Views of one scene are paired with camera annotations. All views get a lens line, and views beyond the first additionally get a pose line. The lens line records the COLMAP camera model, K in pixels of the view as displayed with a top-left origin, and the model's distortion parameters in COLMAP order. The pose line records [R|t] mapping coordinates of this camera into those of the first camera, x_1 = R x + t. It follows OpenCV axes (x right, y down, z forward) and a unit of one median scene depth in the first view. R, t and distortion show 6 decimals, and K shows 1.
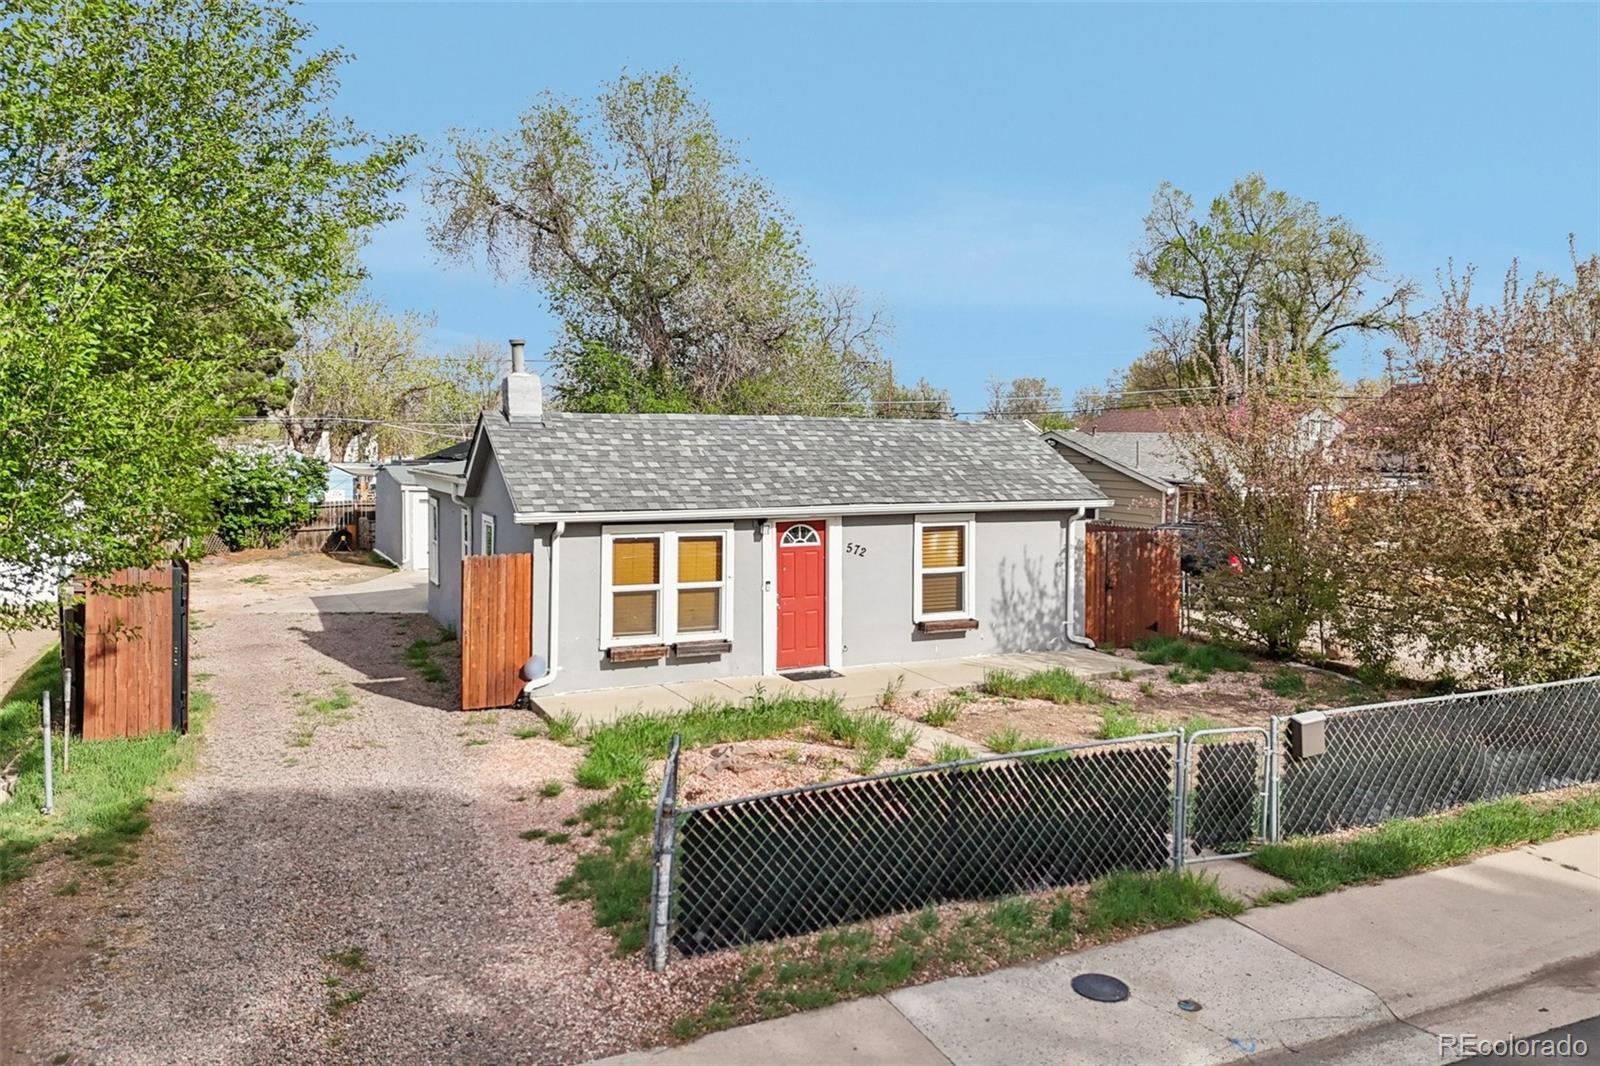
lens RADIAL K [[1171.8, 0, 821.9], [0, 1171.8, 508.1], [0, 0, 1]] dist [0.104158, -0.126477]
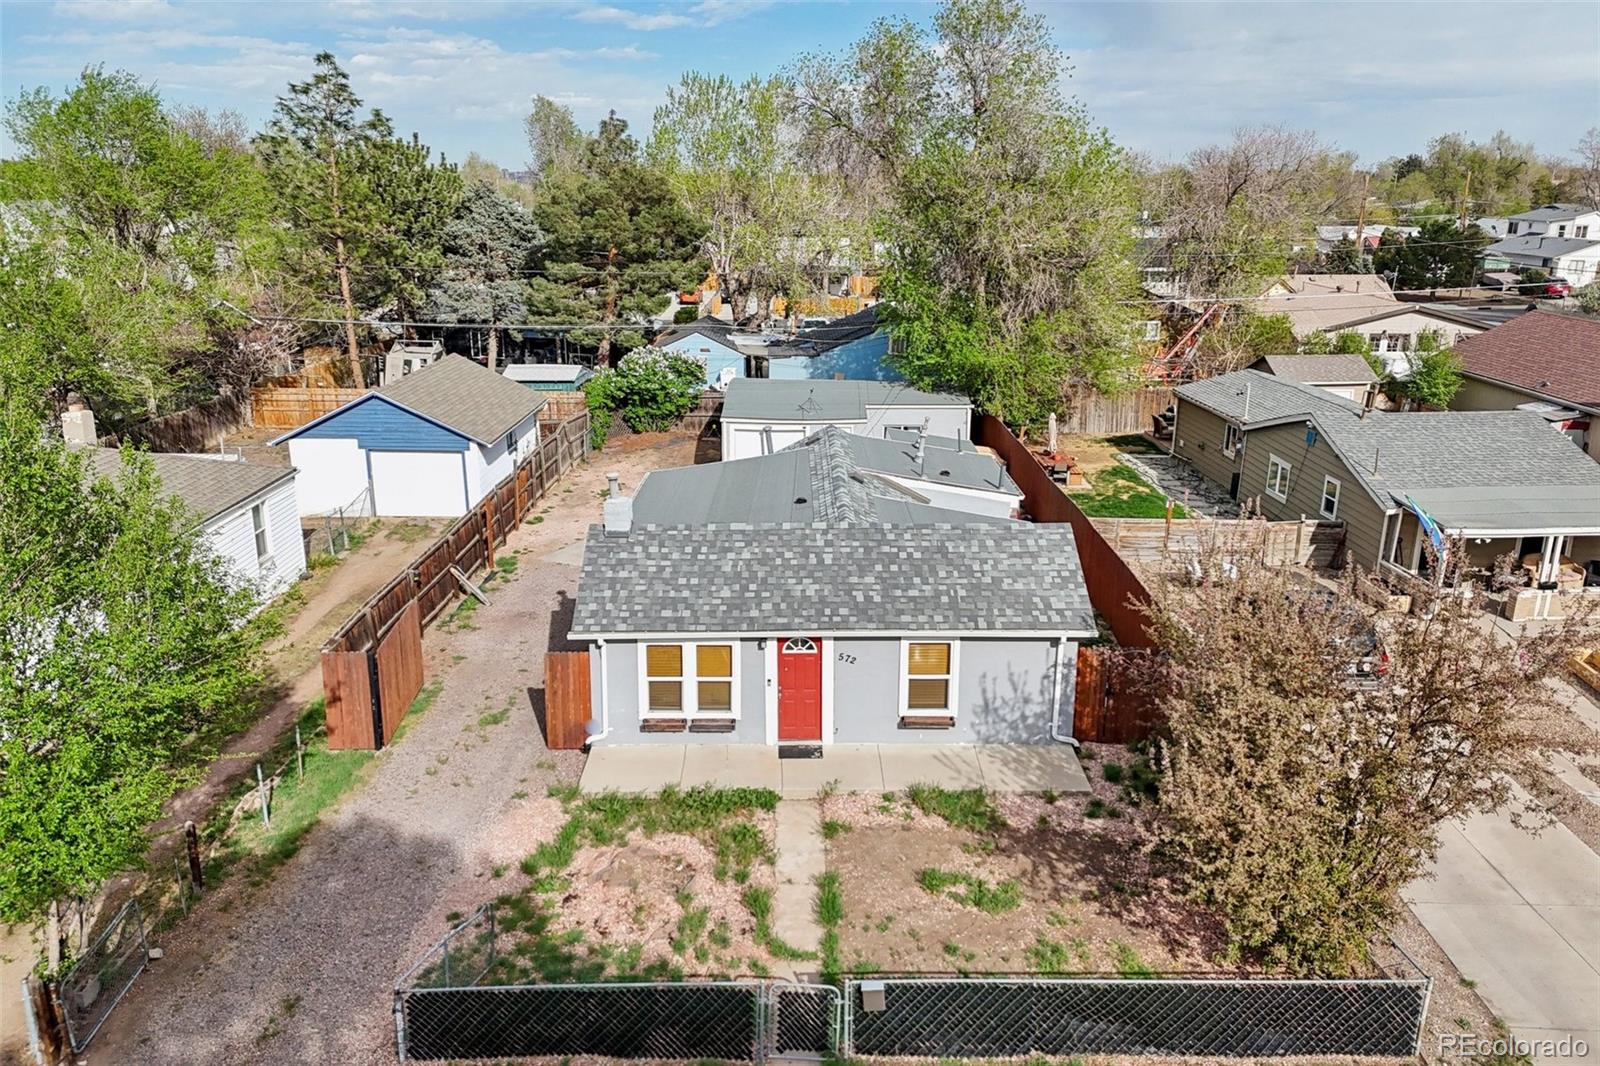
lens RADIAL K [[1177.1, 0, 820.8], [0, 1177.1, 533.4], [0, 0, 1]] dist [0.115964, -0.126574]
pose [[0.903458, 0.124347, -0.410245, 0.513607], [-0.024710, 0.970520, 0.239752, -0.403033], [0.427963, -0.206469, 0.879896, -0.094334]]
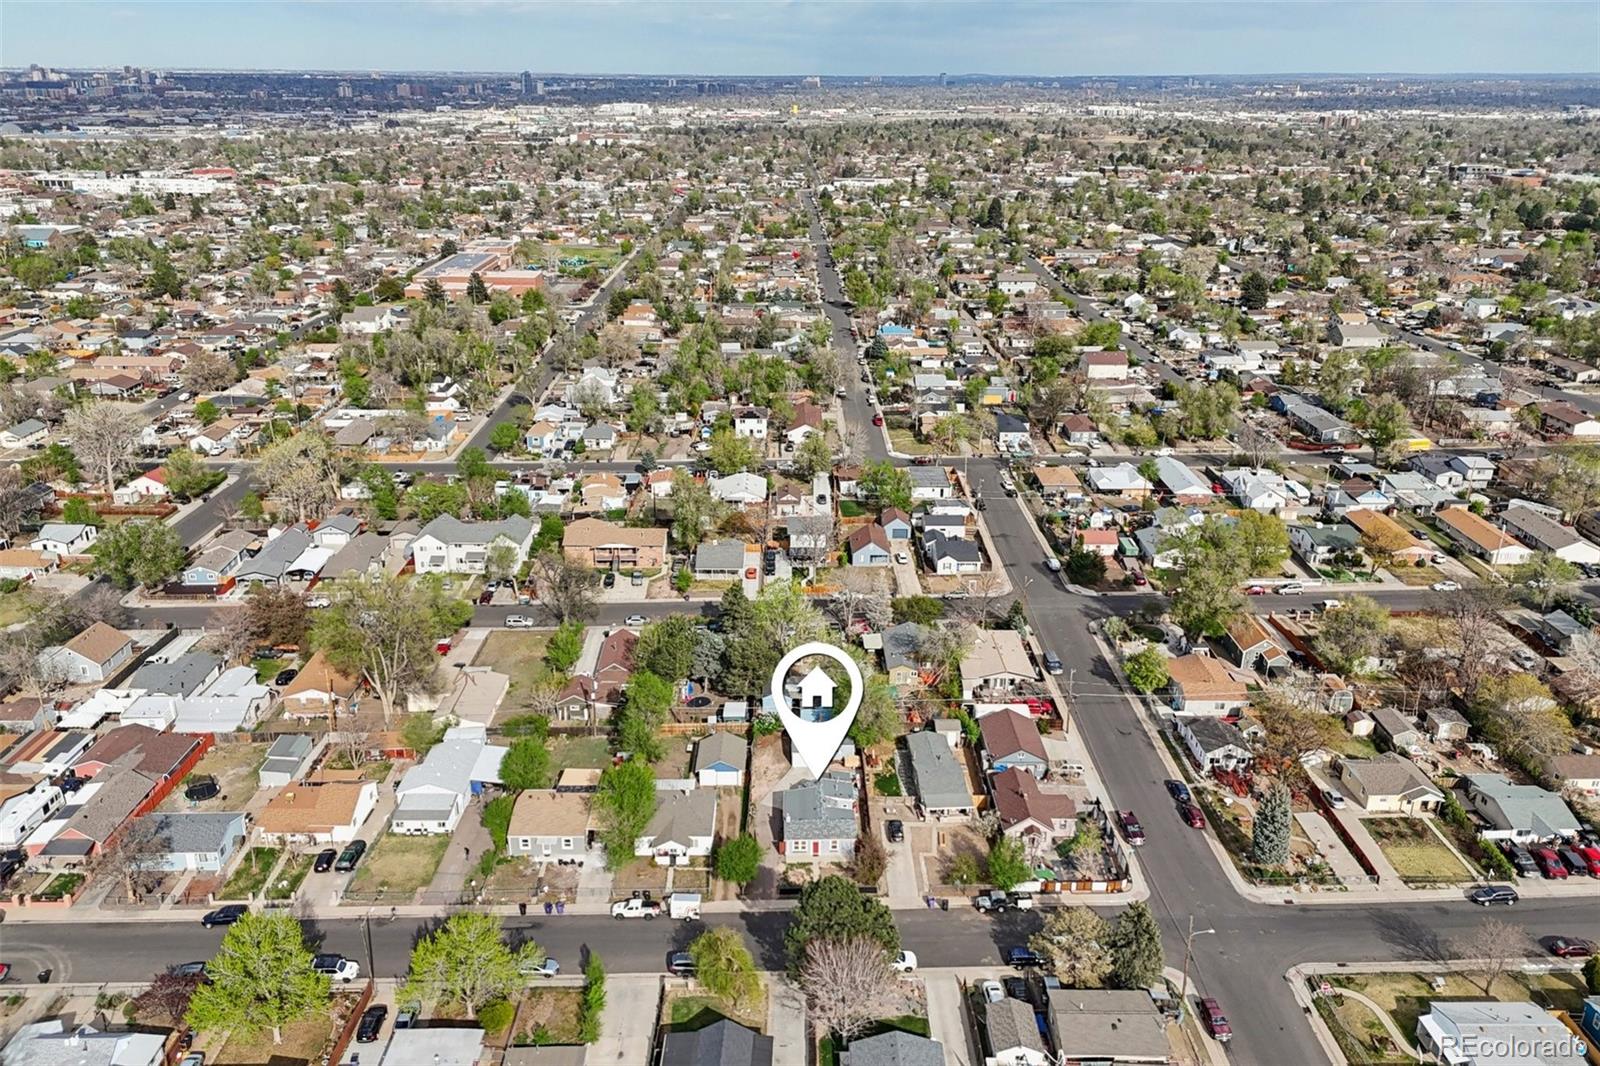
lens RADIAL K [[1200.3, 0, 818.3], [0, 1200.3, 525.8], [0, 0, 1]] dist [0.105777, -0.124895]
pose [[0.908794, 0.149399, -0.389582, 3.263455], [-0.024336, 0.951088, 0.307960, -5.150162], [0.416536, -0.270391, 0.867978, -6.414031]]
